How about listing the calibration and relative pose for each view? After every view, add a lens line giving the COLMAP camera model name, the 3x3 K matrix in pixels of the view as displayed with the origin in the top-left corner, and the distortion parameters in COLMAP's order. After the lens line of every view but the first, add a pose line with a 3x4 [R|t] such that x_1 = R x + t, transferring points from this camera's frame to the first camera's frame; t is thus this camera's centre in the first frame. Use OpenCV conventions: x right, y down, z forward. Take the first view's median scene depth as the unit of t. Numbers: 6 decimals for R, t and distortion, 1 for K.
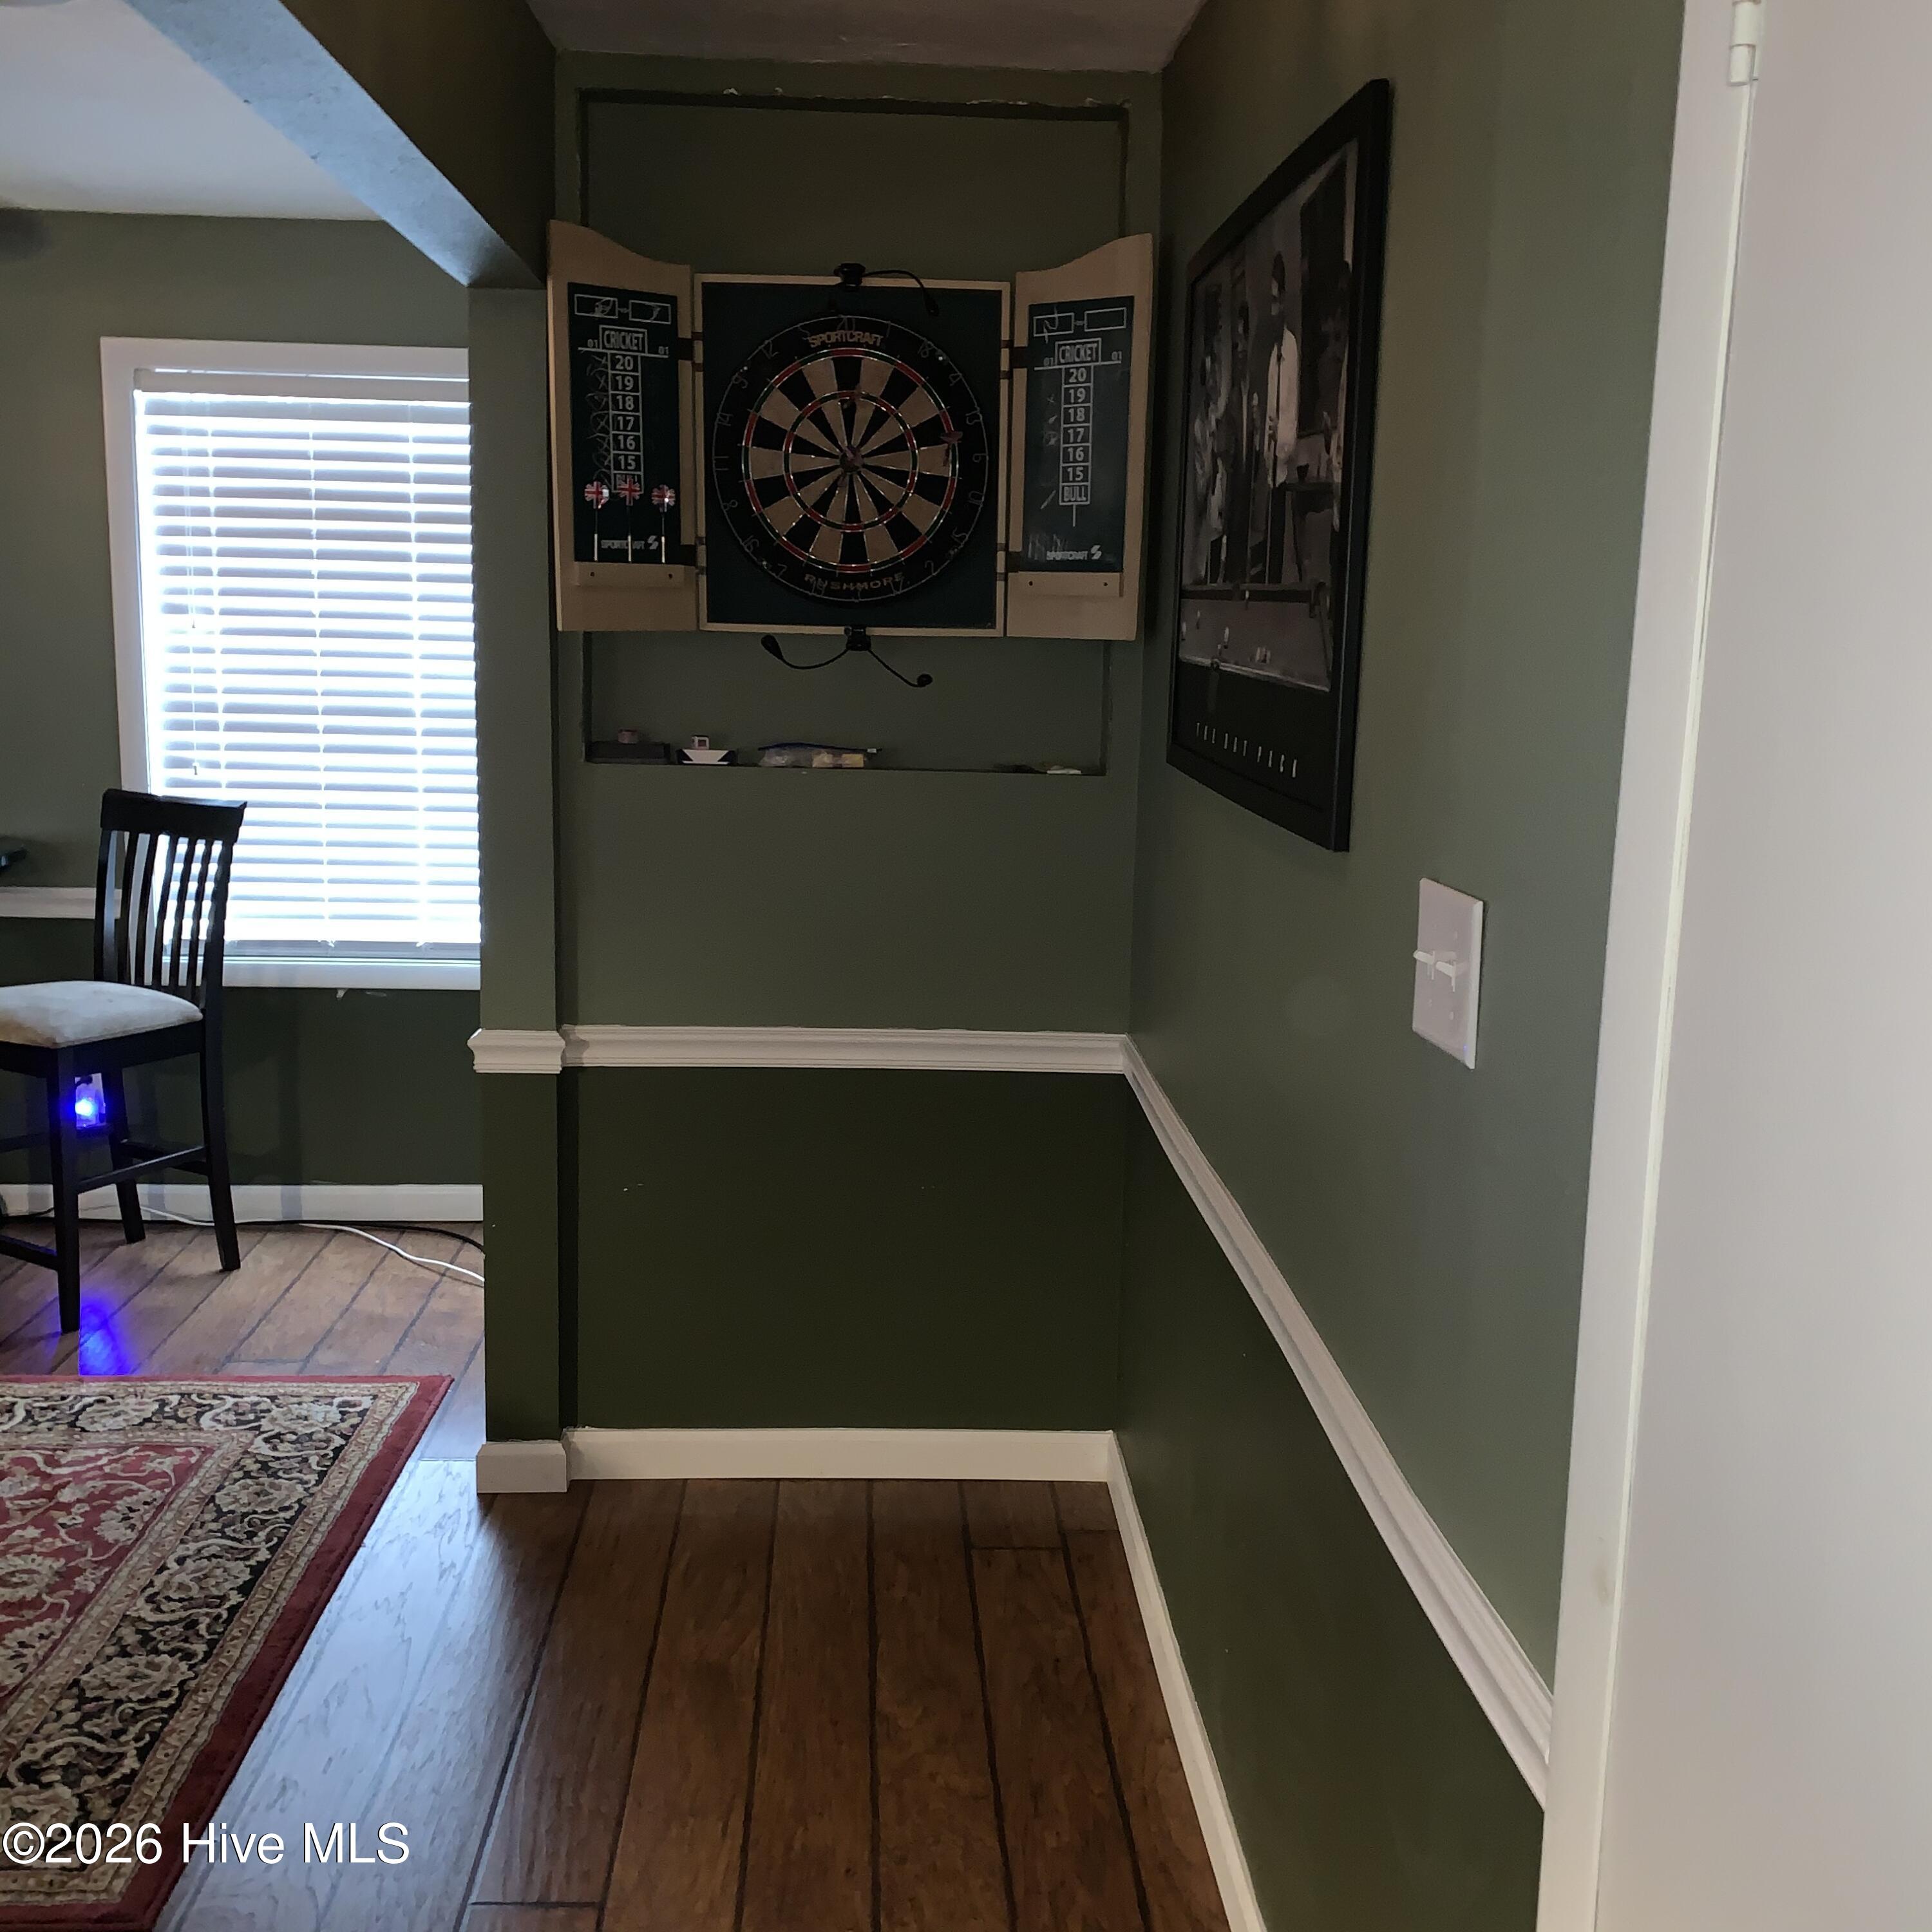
lens RADIAL K [[2000.4, 0, 965.4], [0, 2000.4, 971.7], [0, 0, 1]] dist [0.027889, 0.000000]
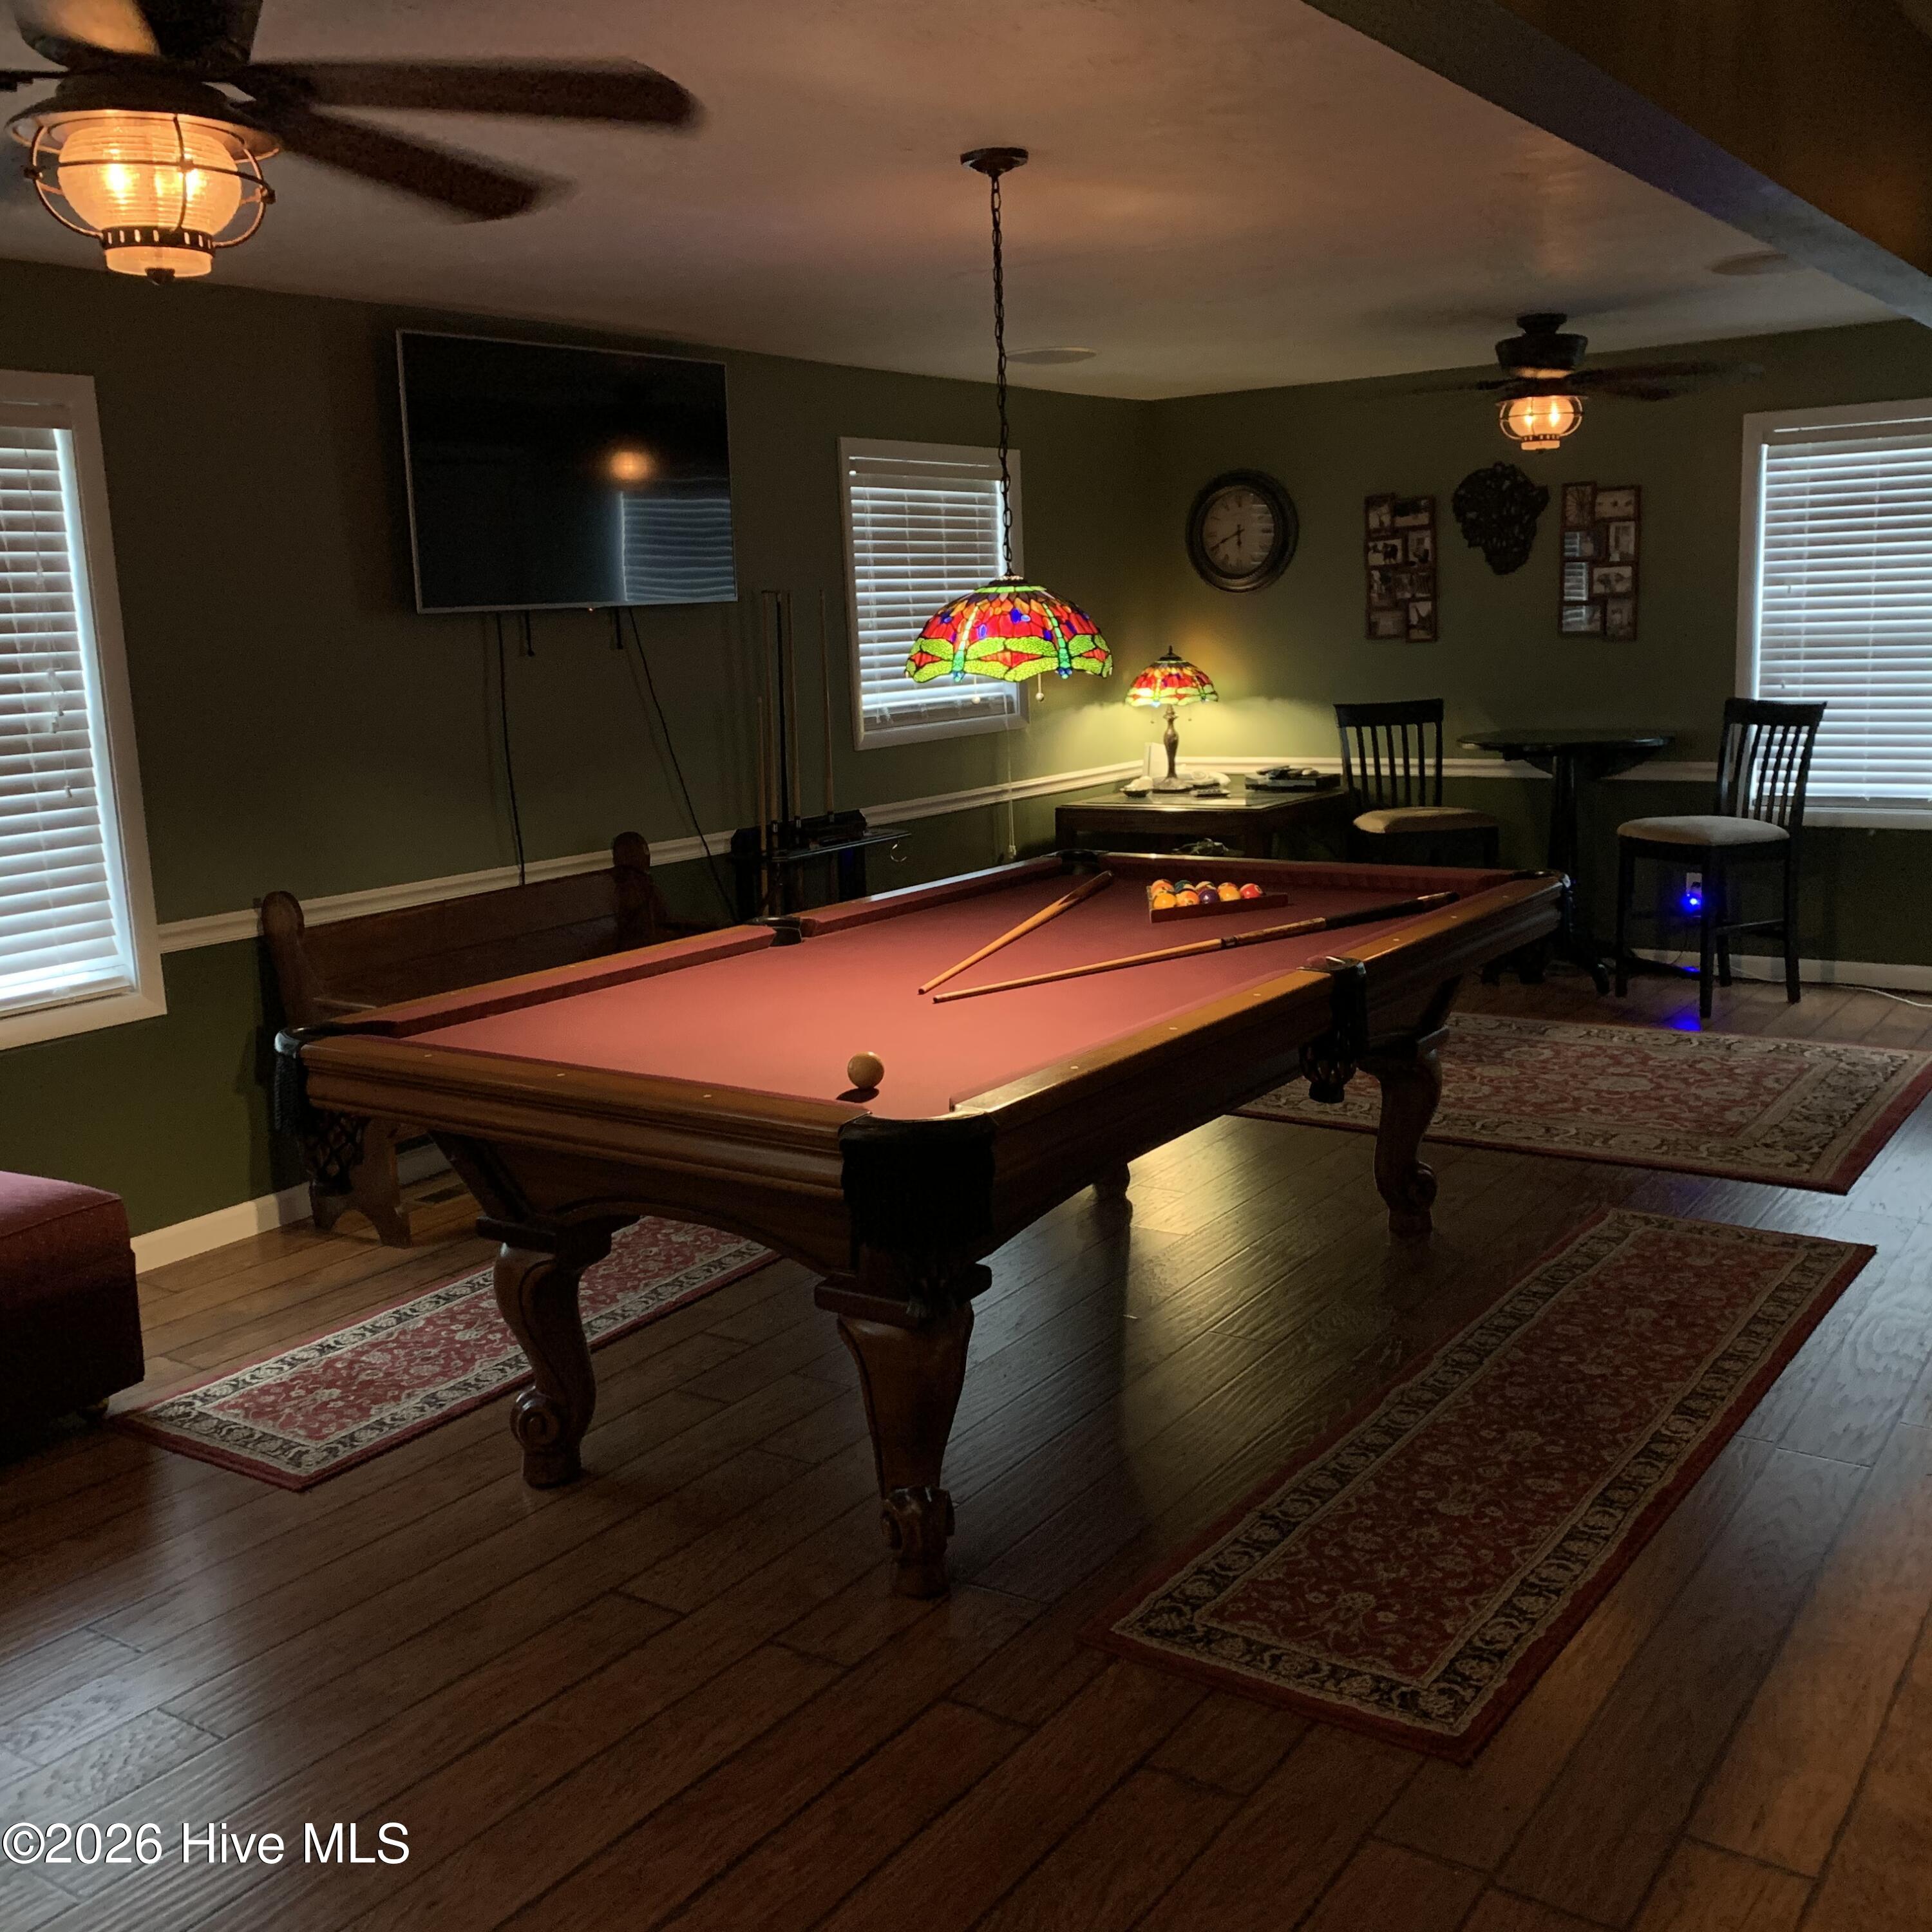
lens RADIAL K [[2000.4, 0, 965.4], [0, 2000.4, 974.2], [0, 0, 1]] dist [0.027889, 0.000000]
pose [[0.779975, 0.062551, -0.622677, 0.107664], [-0.023731, 0.997233, 0.070452, 0.028485], [0.625360, -0.040174, 0.779301, -0.630226]]
